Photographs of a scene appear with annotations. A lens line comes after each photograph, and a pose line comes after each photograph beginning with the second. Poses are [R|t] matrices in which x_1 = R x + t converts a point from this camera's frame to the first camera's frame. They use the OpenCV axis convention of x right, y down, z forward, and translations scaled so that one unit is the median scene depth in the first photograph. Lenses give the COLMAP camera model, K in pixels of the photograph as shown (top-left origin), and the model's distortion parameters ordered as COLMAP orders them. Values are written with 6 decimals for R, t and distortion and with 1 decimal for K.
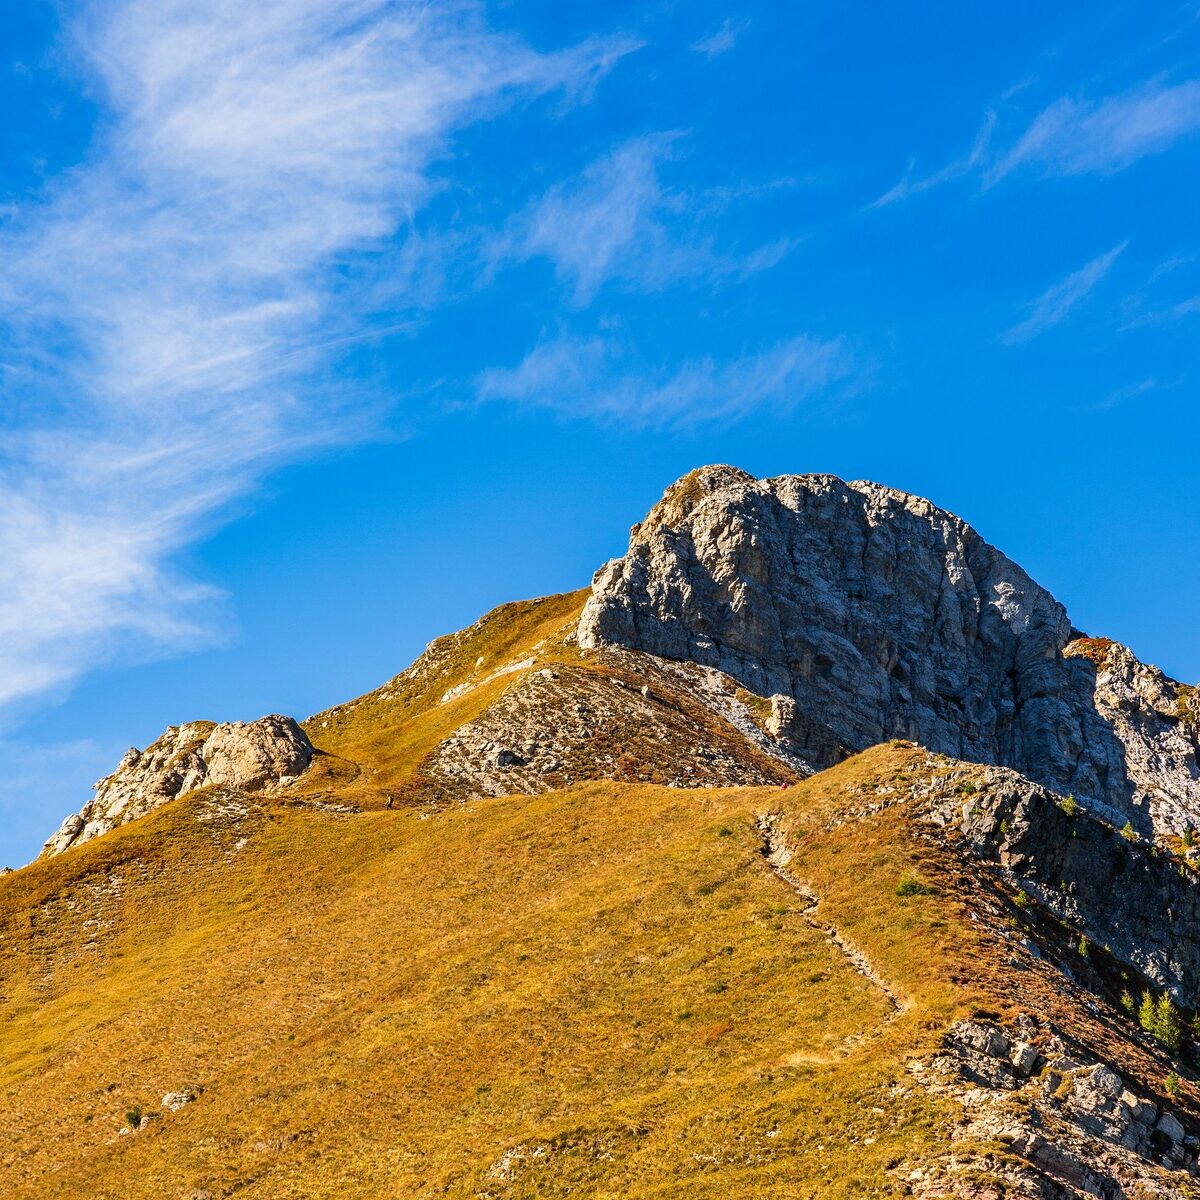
lens RADIAL K [[5360.4, 0, 600.0], [0, 5360.4, 600.0], [0, 0, 1]] dist [0.176447, -1.016515]
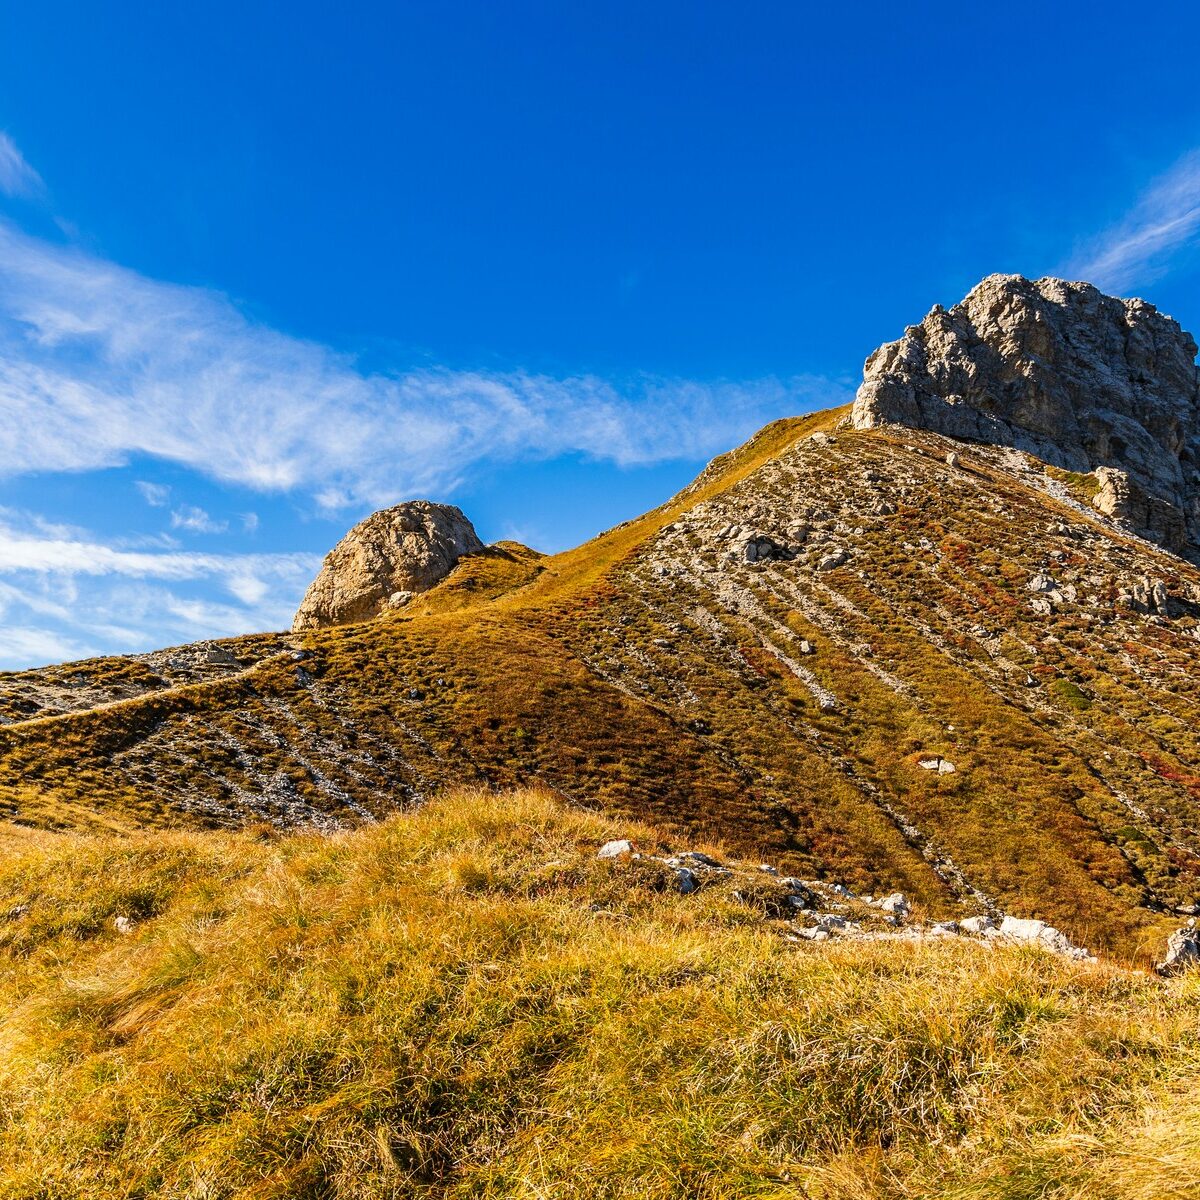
lens RADIAL K [[1222.9, 0, 613.4], [0, 1222.9, 604.5], [0, 0, 1]] dist [0.017425, 0.003931]
pose [[0.984166, -0.037217, -0.173301, -0.009758], [0.045527, 0.997984, 0.044225, 0.028405], [0.171305, -0.051414, 0.983876, 0.840983]]
